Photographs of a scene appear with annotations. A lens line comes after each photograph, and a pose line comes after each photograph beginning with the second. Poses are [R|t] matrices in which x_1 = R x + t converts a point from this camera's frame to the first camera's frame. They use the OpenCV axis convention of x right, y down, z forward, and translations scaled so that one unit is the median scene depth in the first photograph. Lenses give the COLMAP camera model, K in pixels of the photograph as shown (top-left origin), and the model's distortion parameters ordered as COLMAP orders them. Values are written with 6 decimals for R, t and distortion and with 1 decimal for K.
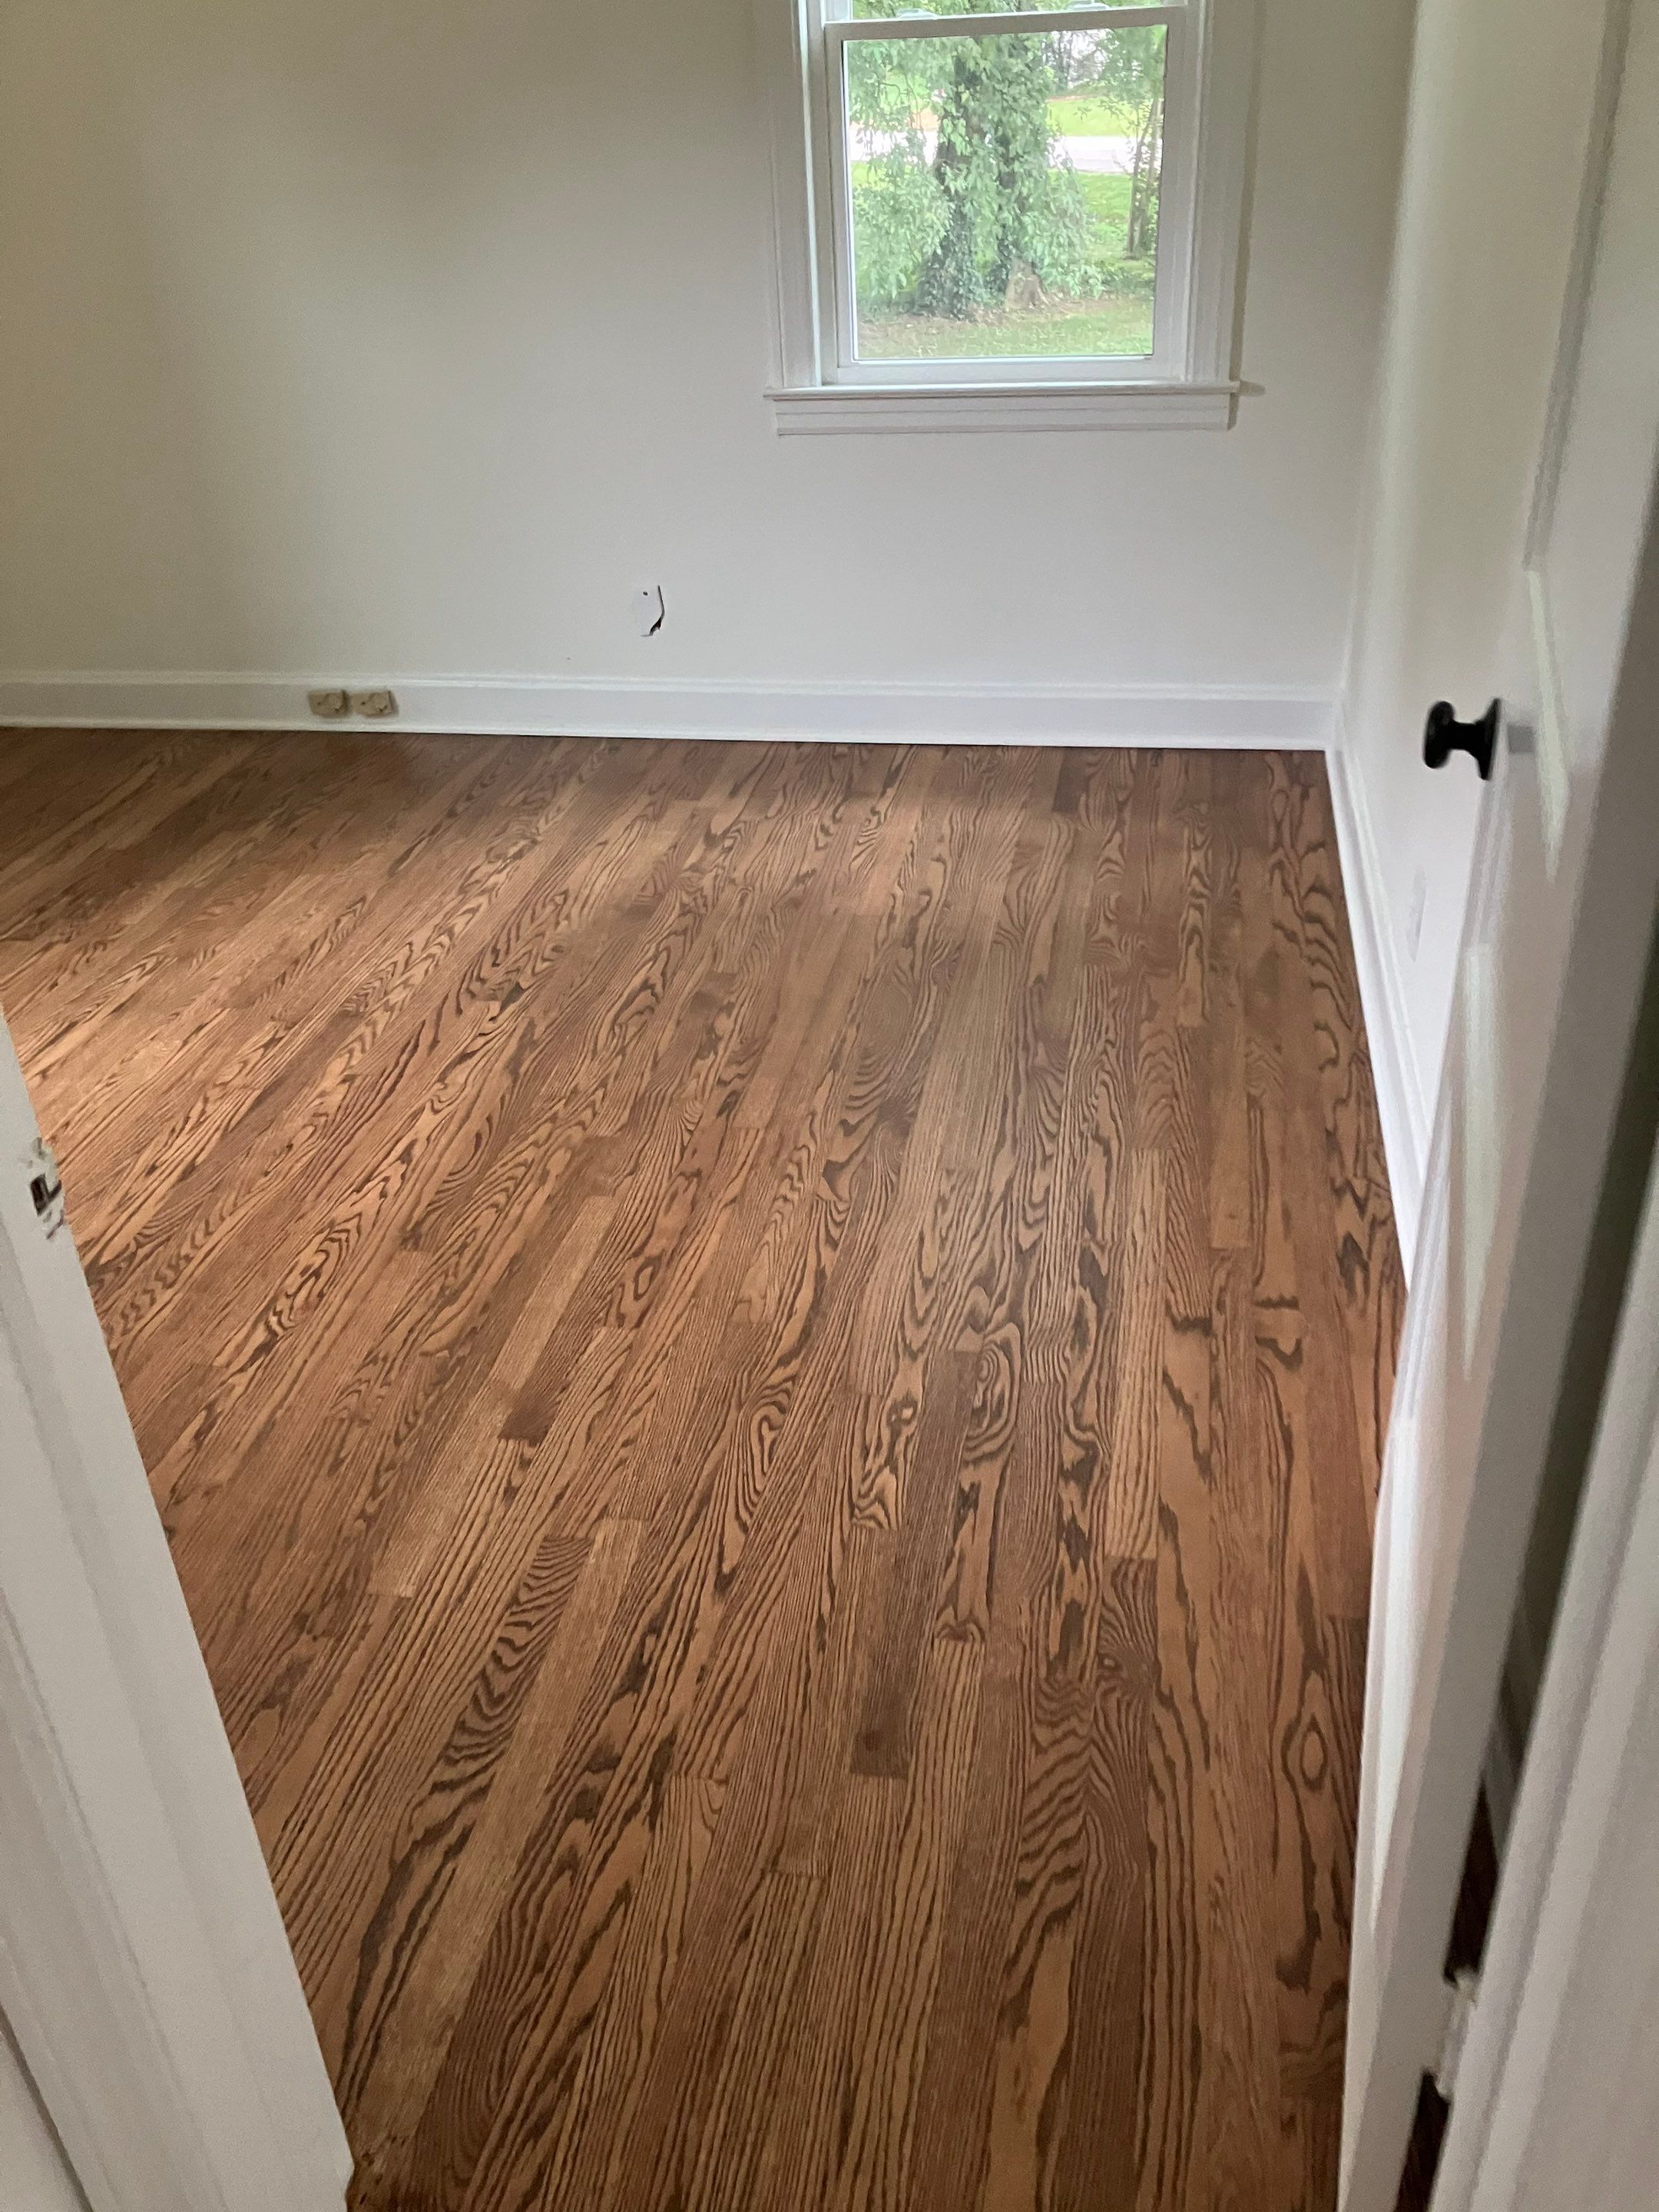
lens RADIAL K [[1757.9, 0, 838.9], [0, 1757.9, 1109.9], [0, 0, 1]] dist [0.071656, -0.048189]
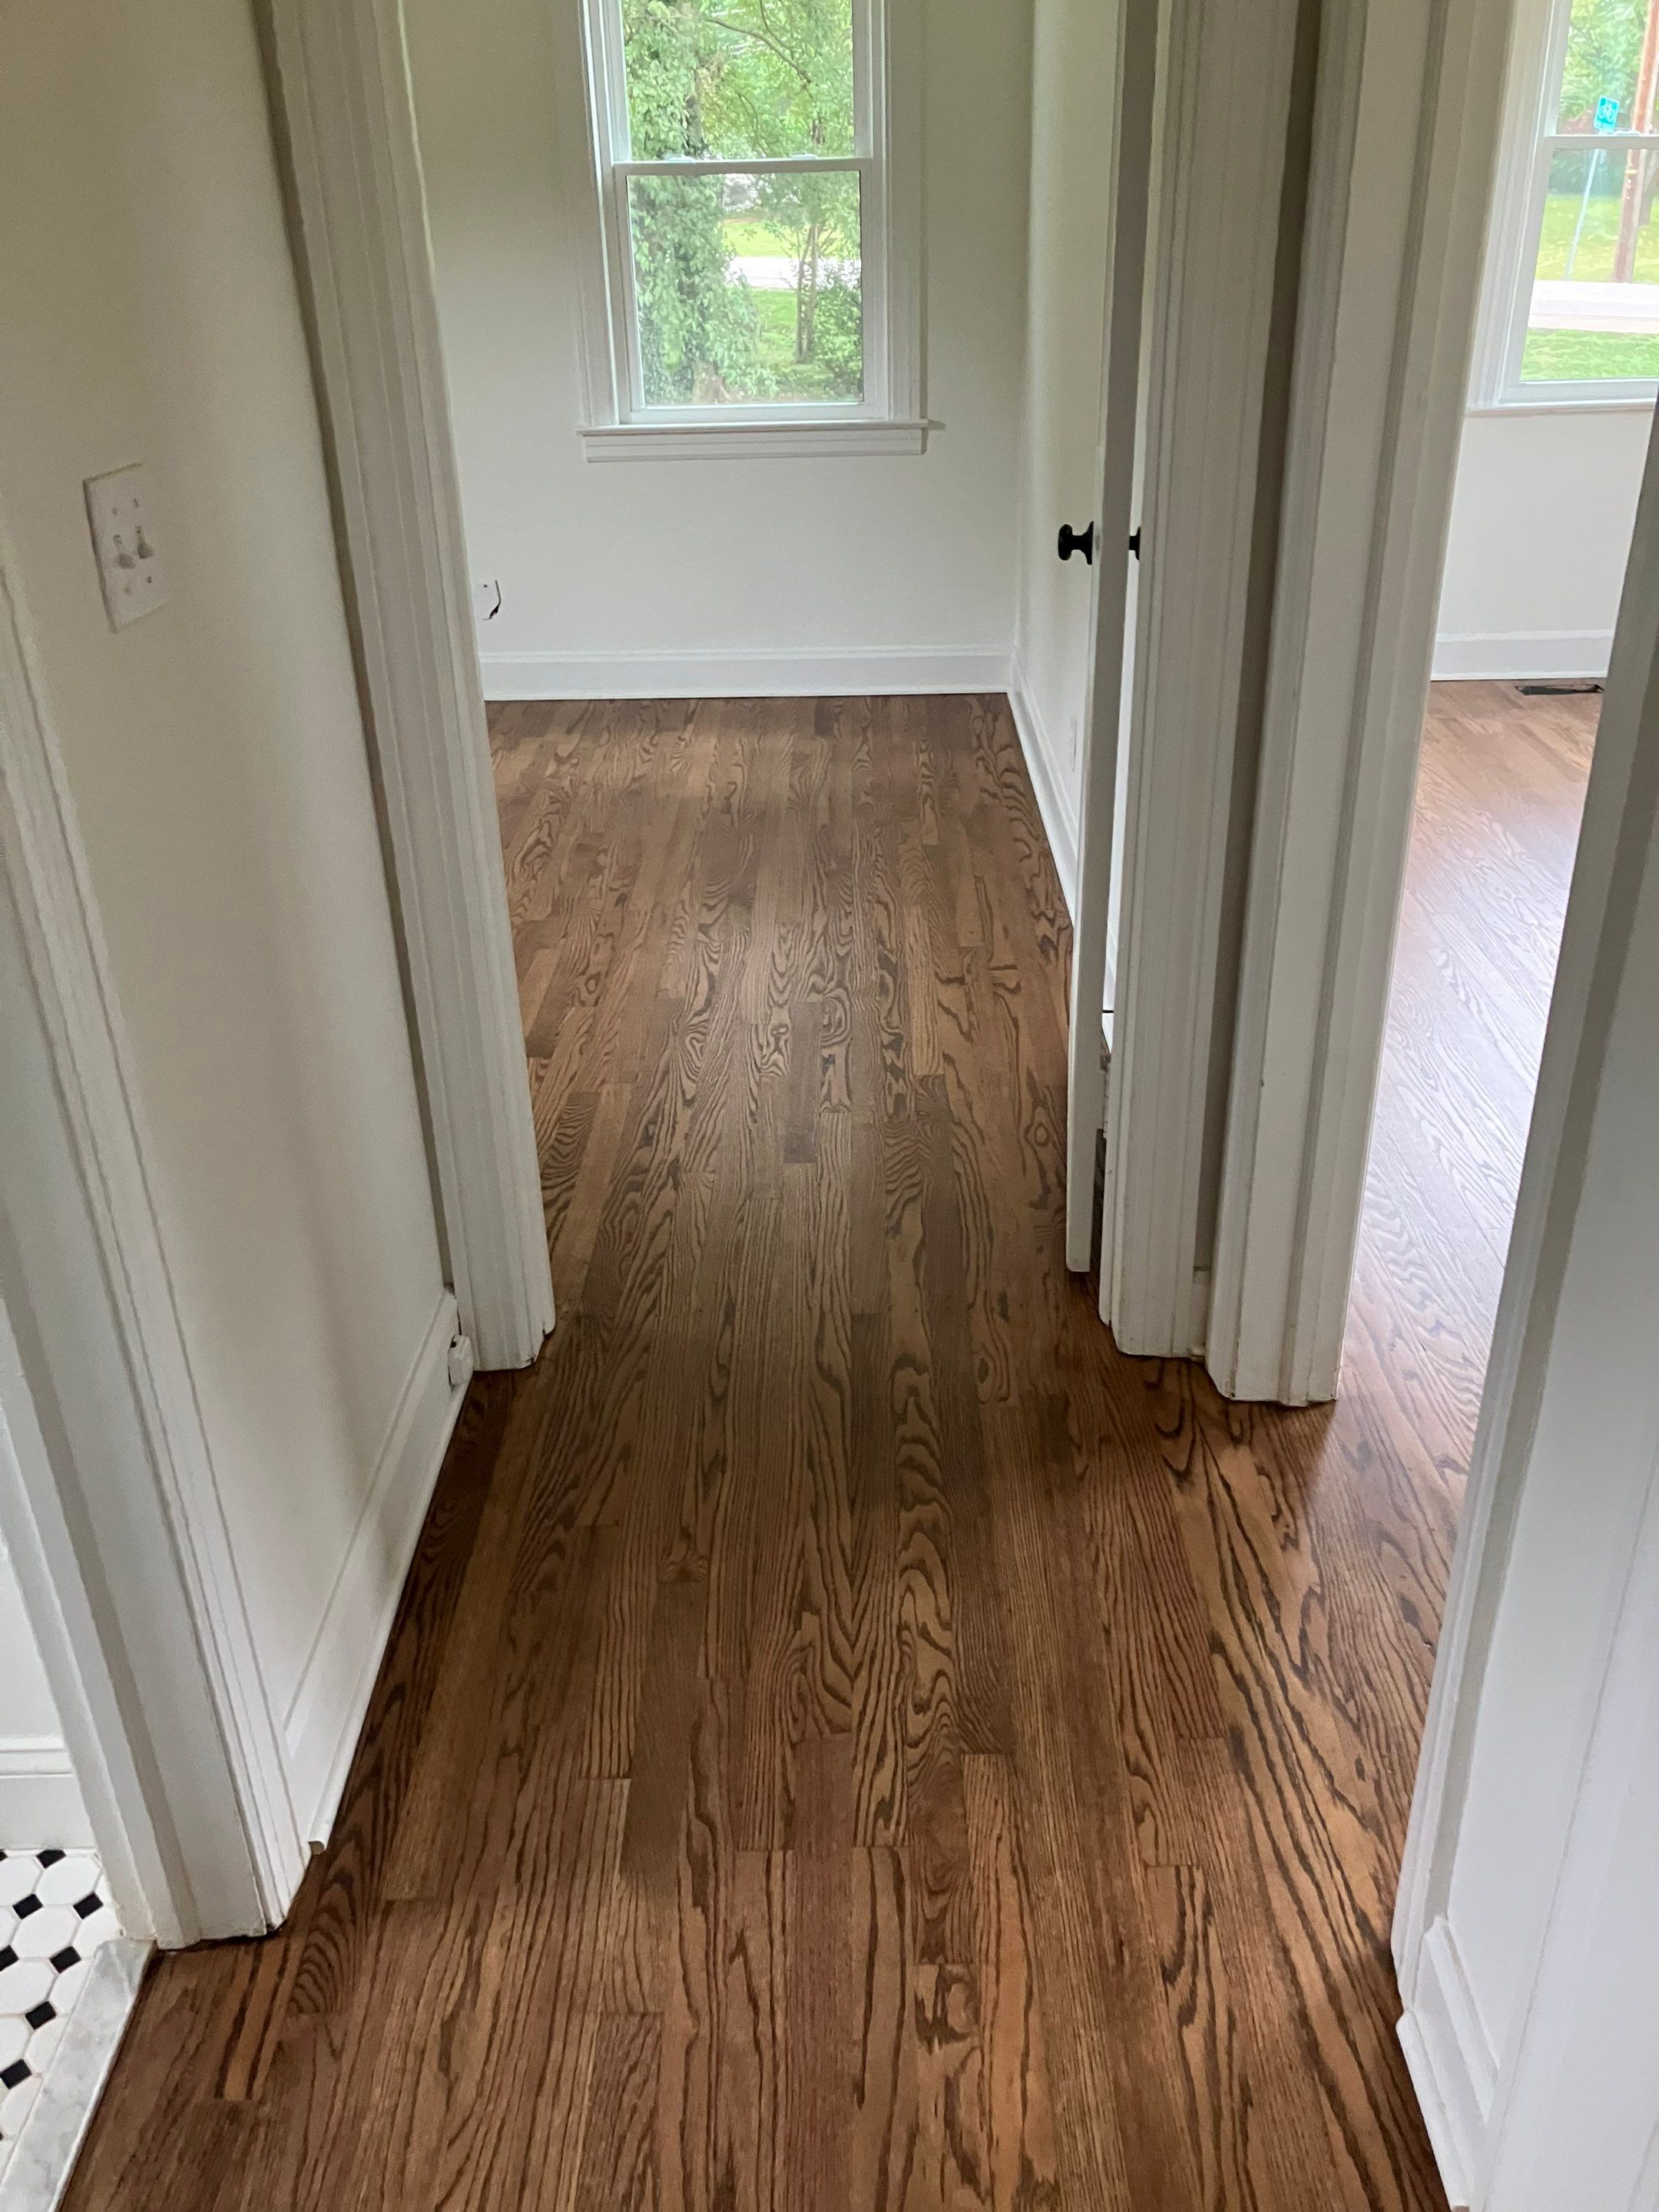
lens RADIAL K [[1757.9, 0, 837.5], [0, 1757.9, 1095.7], [0, 0, 1]] dist [0.071656, -0.048189]
pose [[0.985014, -0.056709, 0.162885, -0.145505], [0.066050, 0.996433, -0.052516, 0.266799], [-0.159326, 0.062487, 0.985247, -0.468766]]
